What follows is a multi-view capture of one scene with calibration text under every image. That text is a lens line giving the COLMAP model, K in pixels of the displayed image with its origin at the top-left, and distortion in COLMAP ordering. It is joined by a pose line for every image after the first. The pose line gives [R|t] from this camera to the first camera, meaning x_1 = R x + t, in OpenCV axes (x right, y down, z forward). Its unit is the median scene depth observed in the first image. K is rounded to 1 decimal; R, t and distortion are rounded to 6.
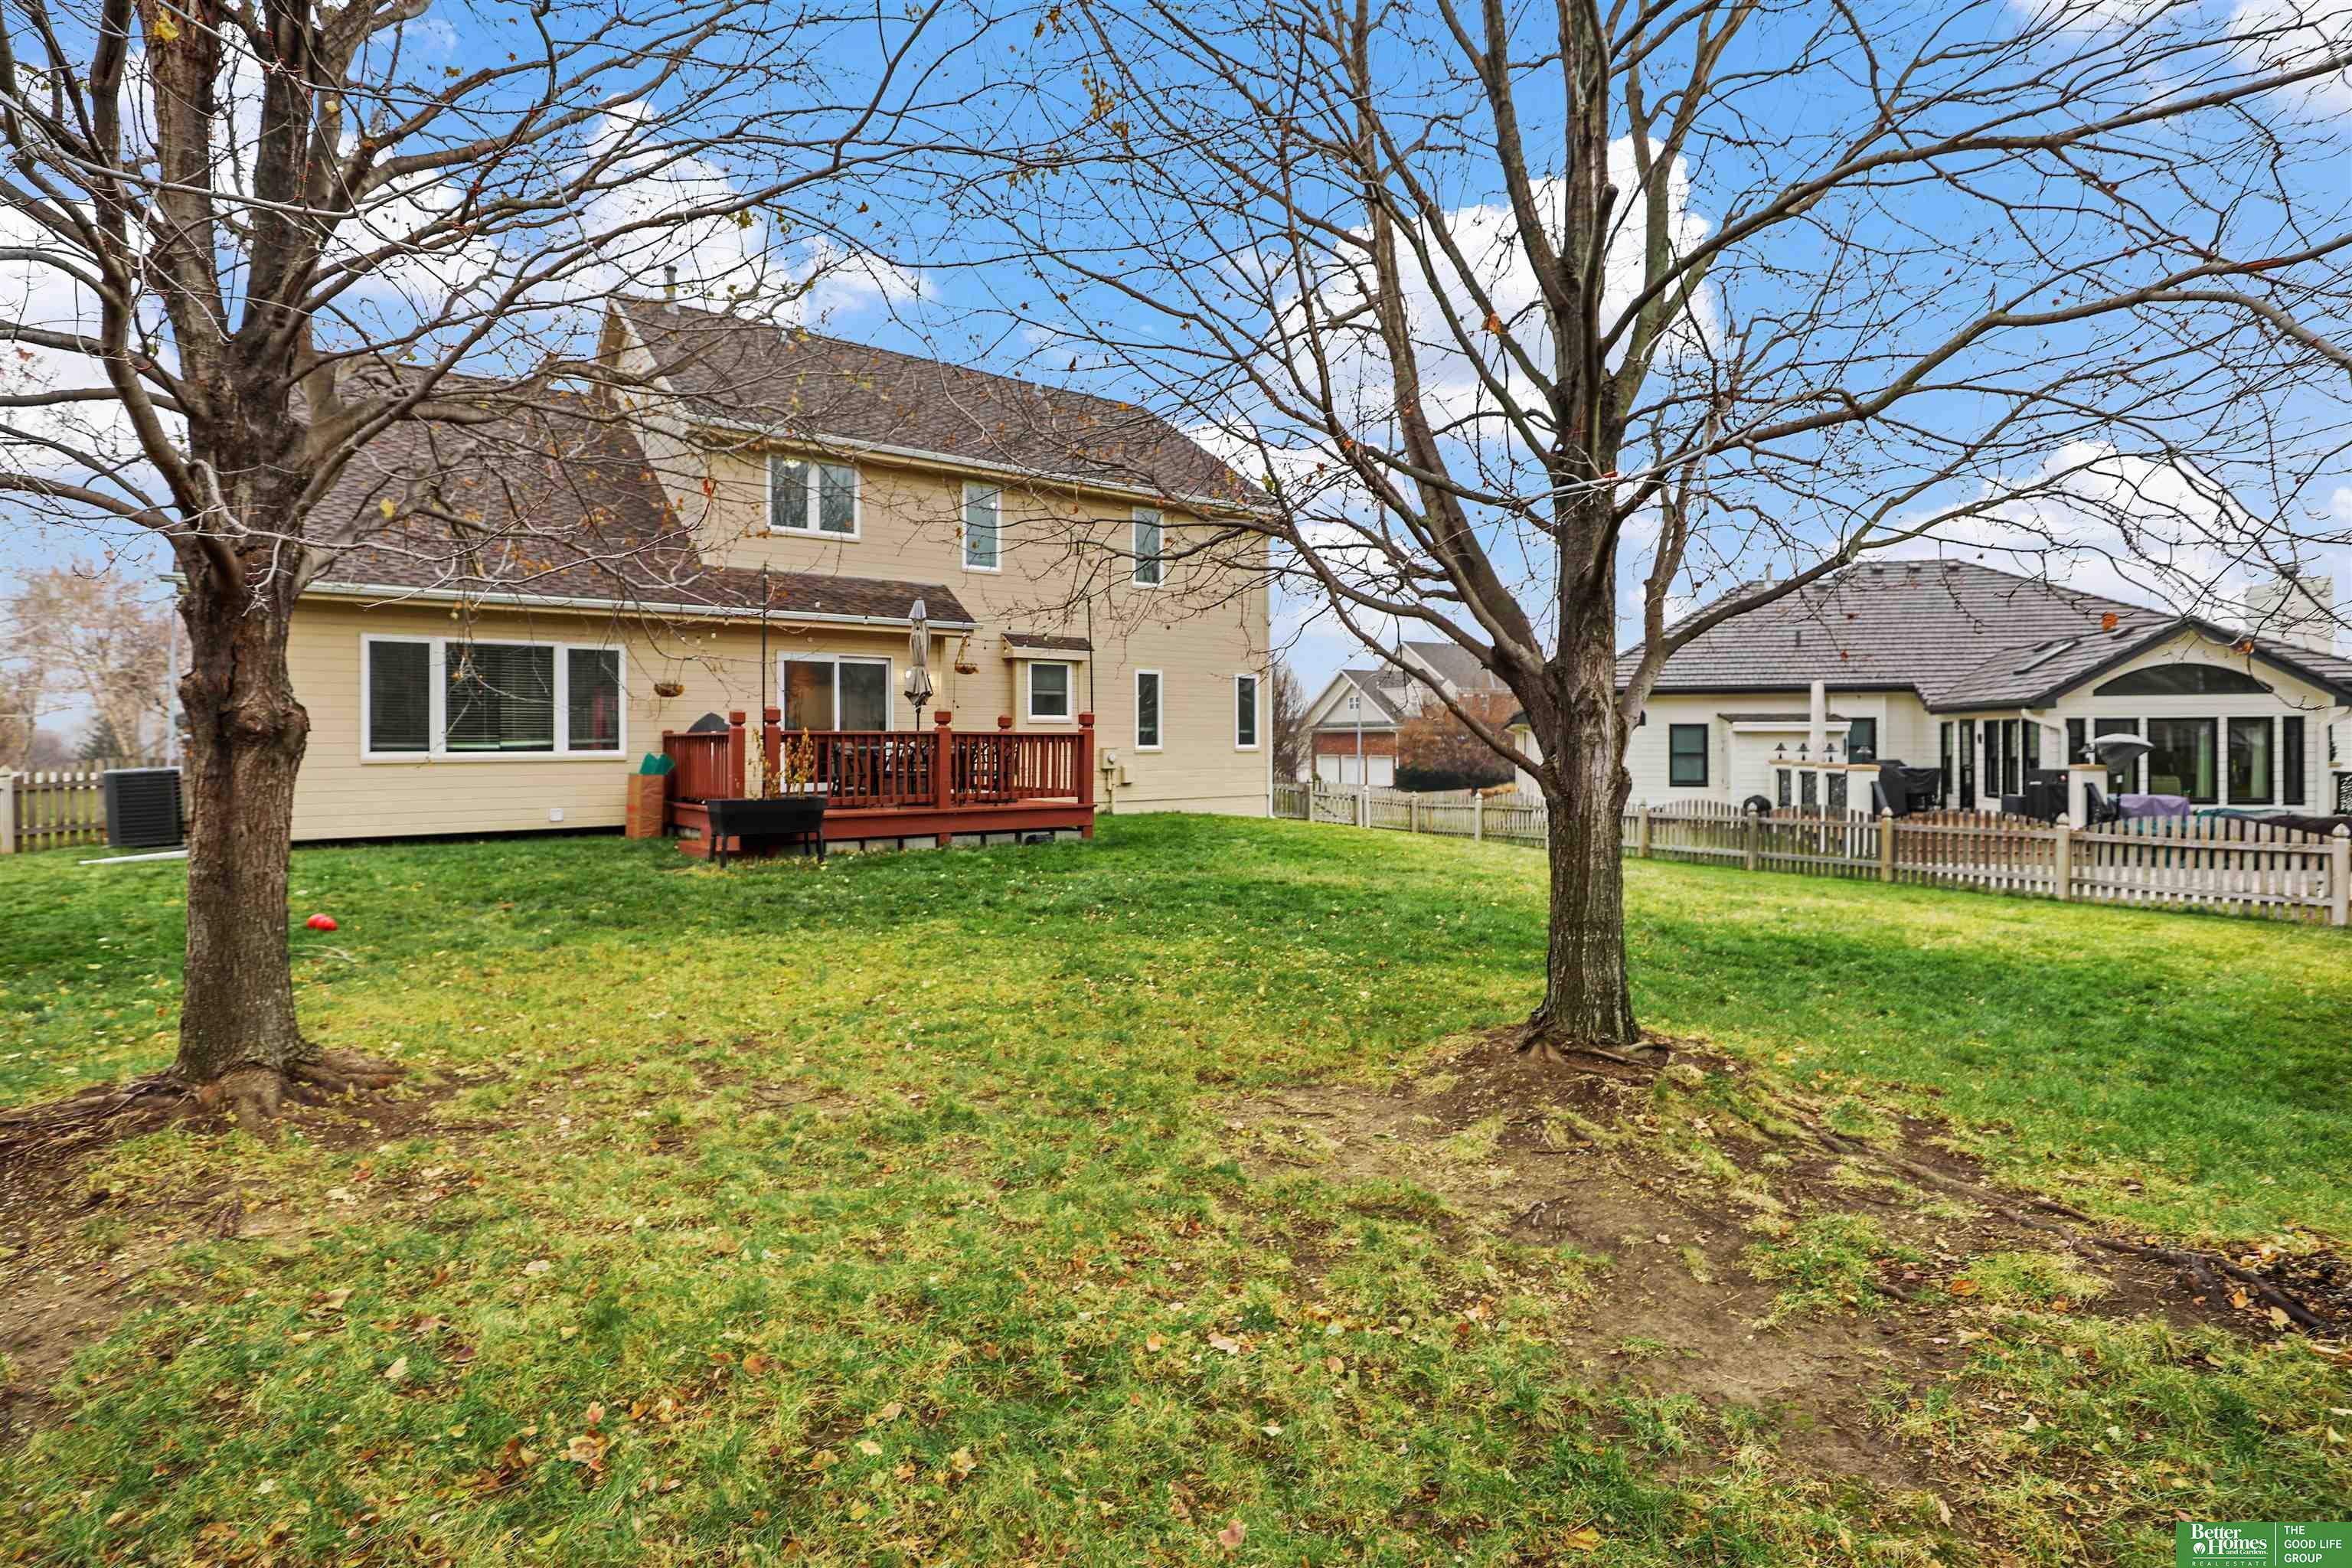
lens RADIAL K [[1153.4, 0, 1177.3], [0, 1153.4, 759.6], [0, 0, 1]] dist [-0.024692, -0.000185]
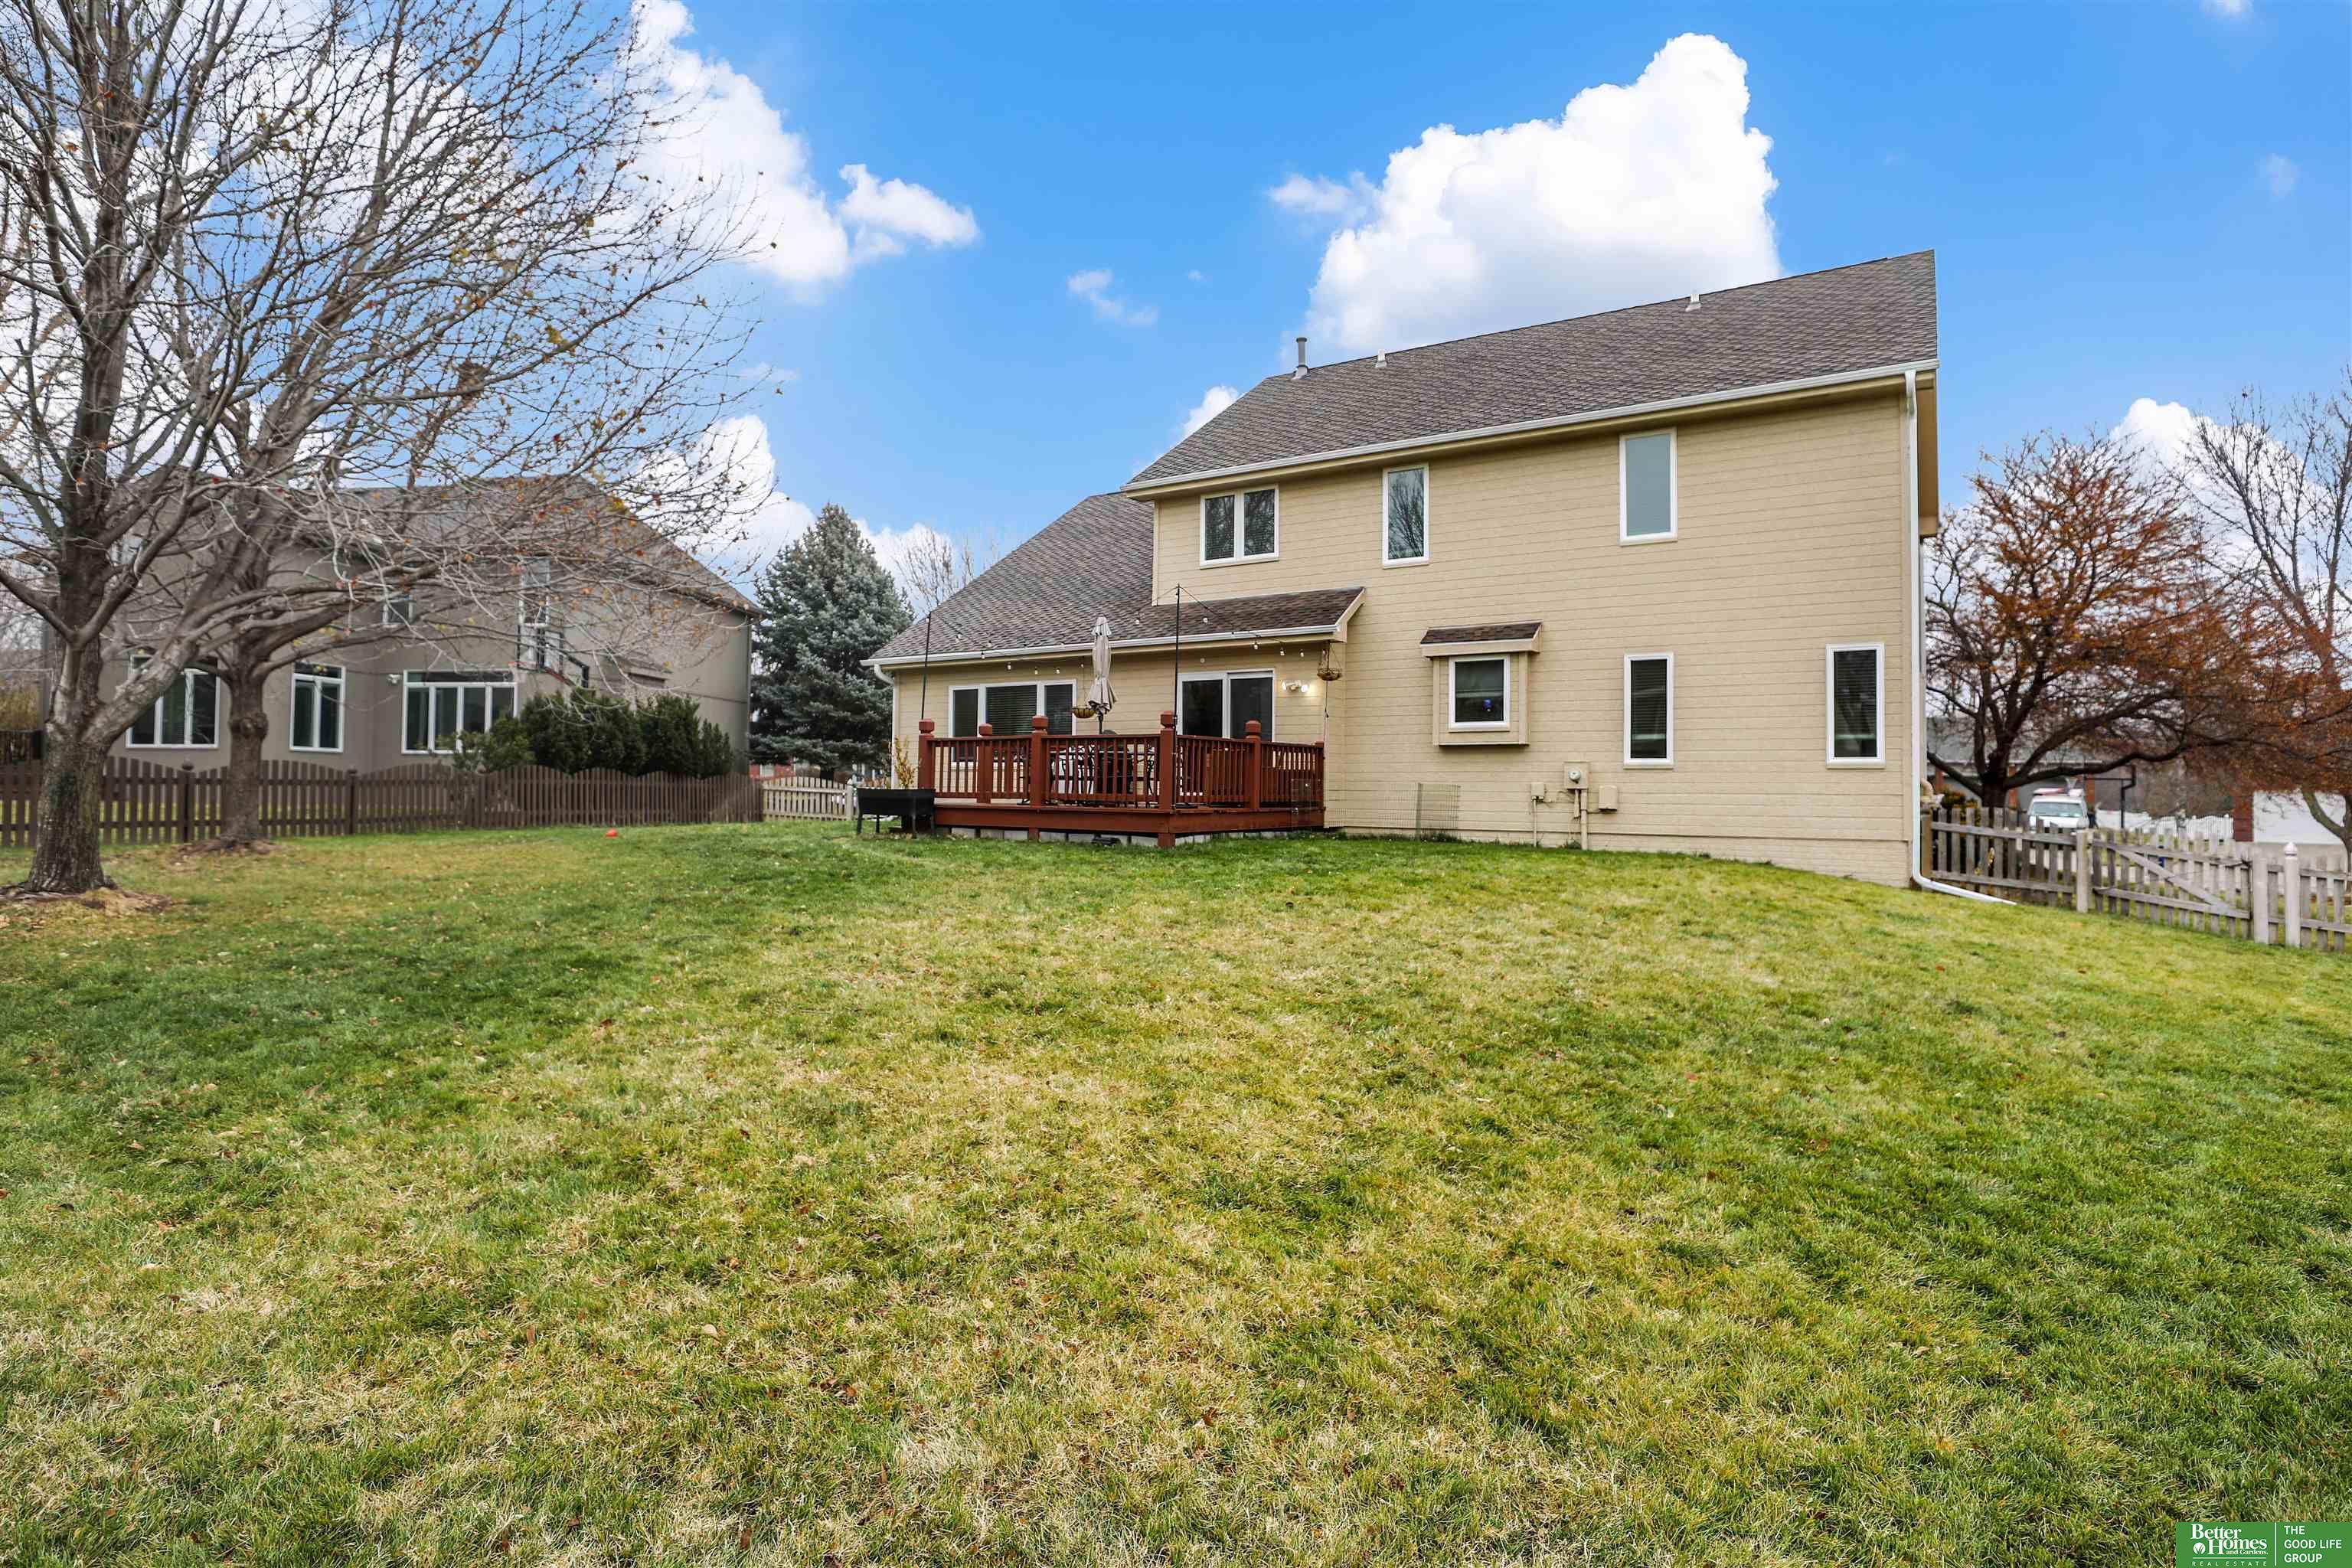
lens RADIAL K [[1185.4, 0, 1167.8], [0, 1185.4, 780.8], [0, 0, 1]] dist [-0.005401, 0.000371]
pose [[0.332717, -0.000005, -0.943027, 0.693695], [-0.027226, 0.999583, -0.009611, 0.020367], [0.942634, 0.028872, 0.332578, 0.570370]]
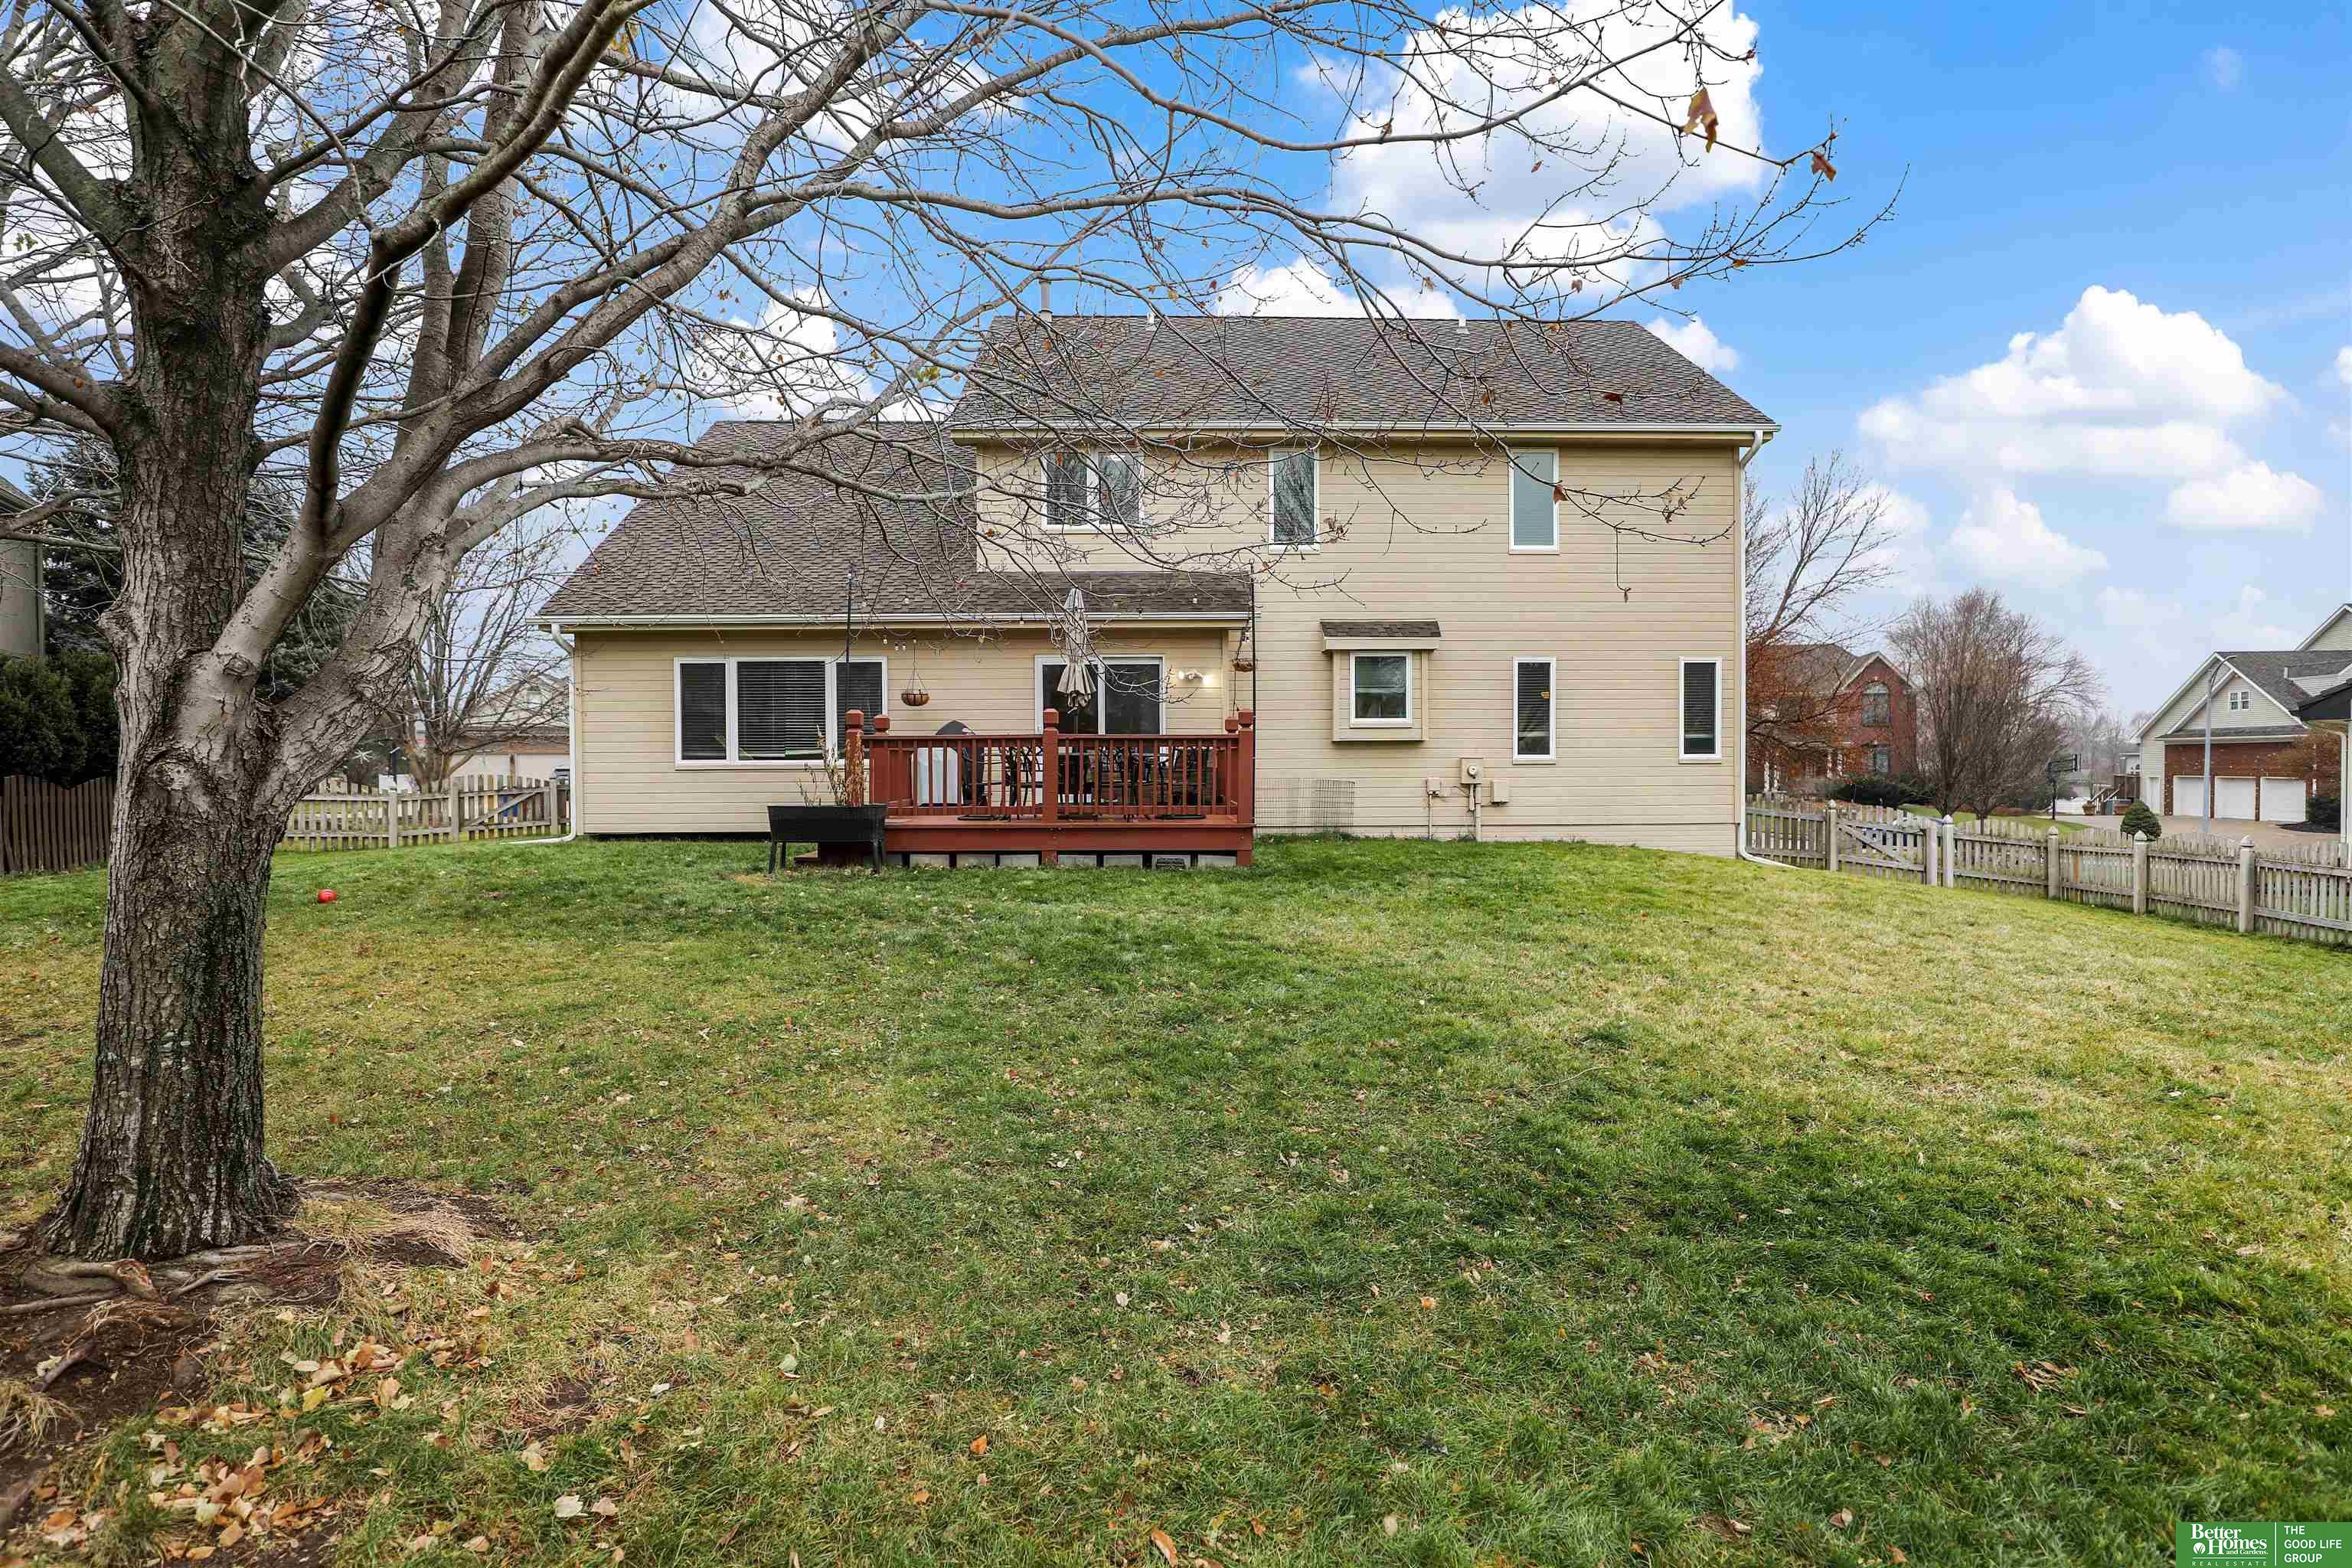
lens RADIAL K [[1185.4, 0, 1167.5], [0, 1185.4, 784.9], [0, 0, 1]] dist [-0.005401, 0.000371]
pose [[0.799064, 0.010202, -0.601159, 0.312034], [-0.007762, 0.999948, 0.006652, 0.005825], [0.601195, -0.000649, 0.799102, 0.259753]]
